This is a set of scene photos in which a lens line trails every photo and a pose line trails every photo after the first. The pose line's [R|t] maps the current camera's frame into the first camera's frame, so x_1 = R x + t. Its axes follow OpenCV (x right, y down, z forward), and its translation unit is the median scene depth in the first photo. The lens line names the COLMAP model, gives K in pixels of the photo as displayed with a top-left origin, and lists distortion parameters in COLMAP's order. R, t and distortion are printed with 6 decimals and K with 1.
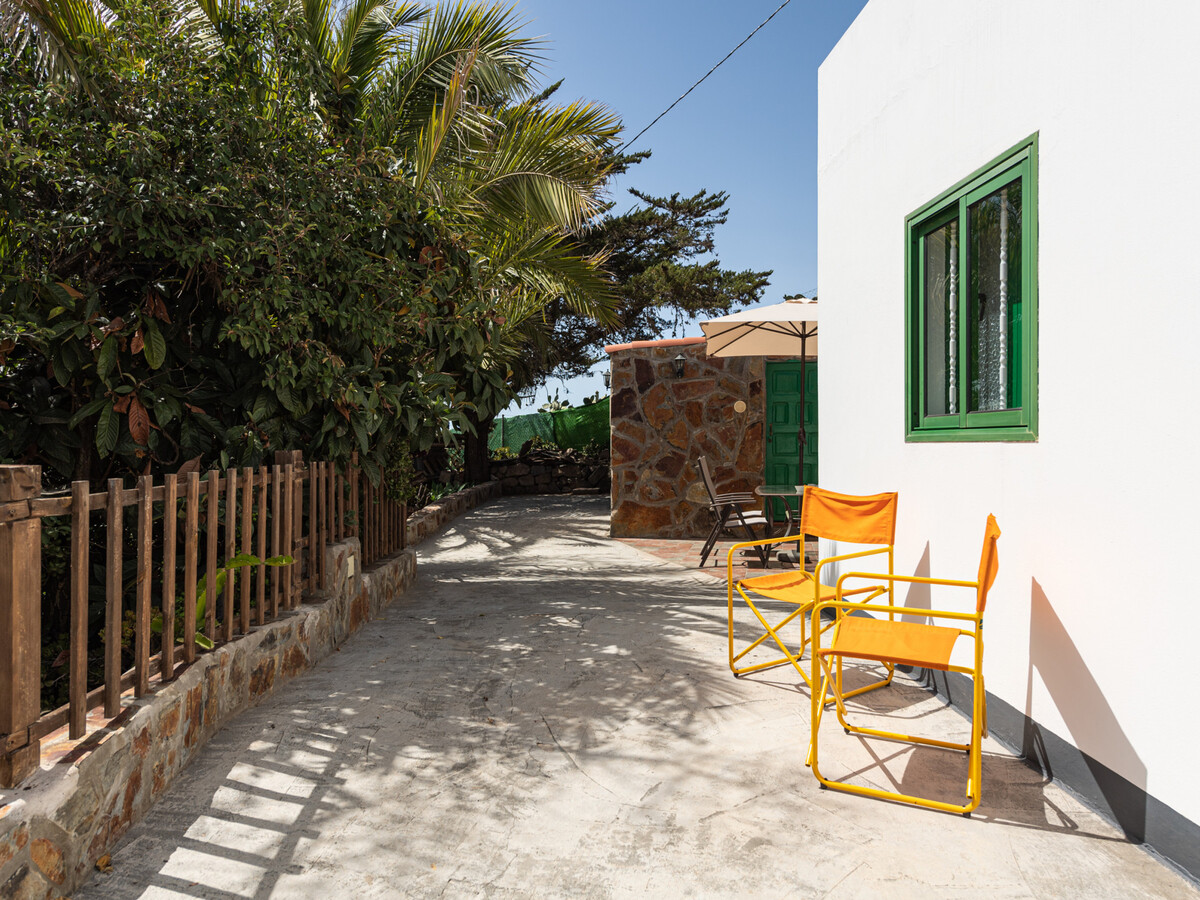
lens RADIAL K [[834.4, 0, 591.6], [0, 834.4, 441.3], [0, 0, 1]] dist [0.013535, -0.001978]
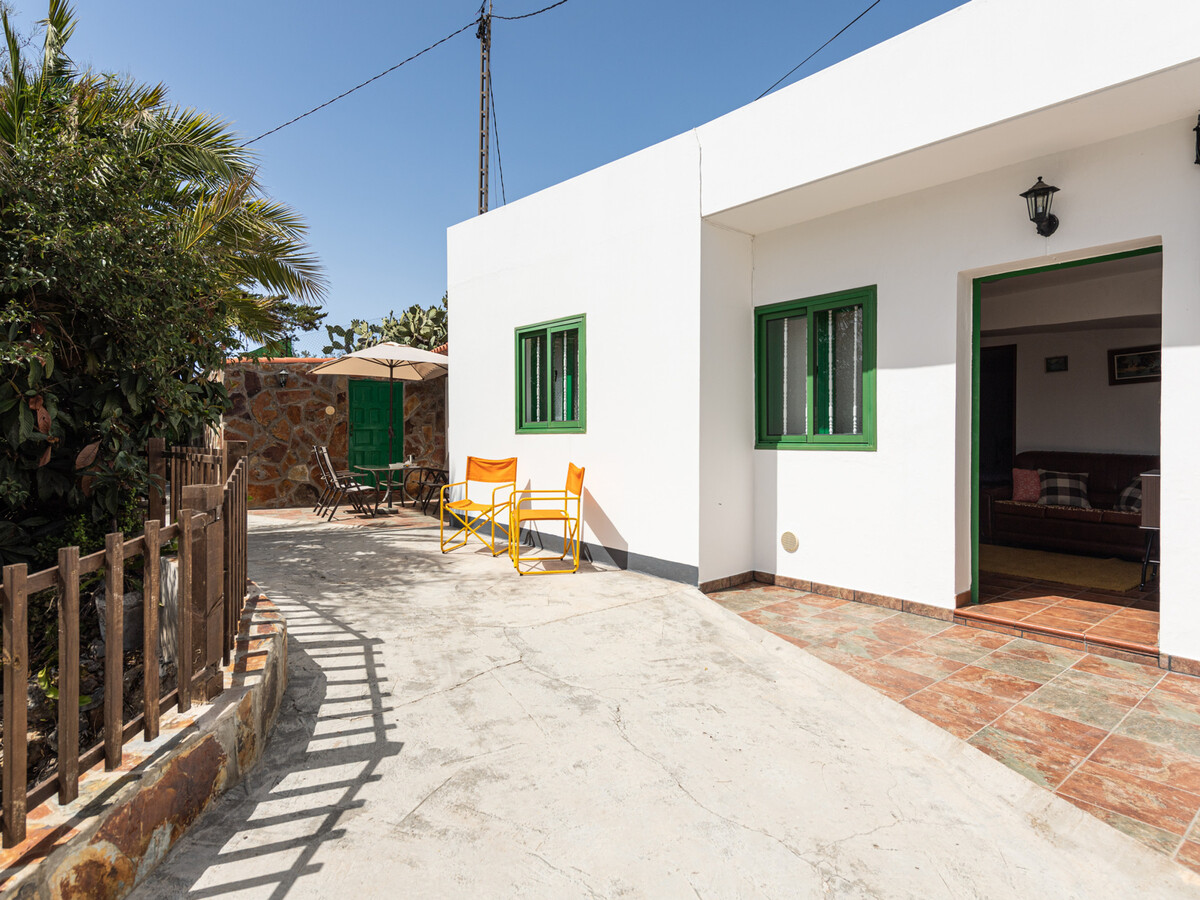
lens RADIAL K [[834.4, 0, 591.6], [0, 834.4, 441.3], [0, 0, 1]] dist [0.013535, -0.001978]
pose [[0.754905, 0.000218, 0.655834, -0.408999], [-0.001761, 0.999997, 0.001696, 0.007026], [-0.655831, -0.002435, 0.754903, -0.341048]]
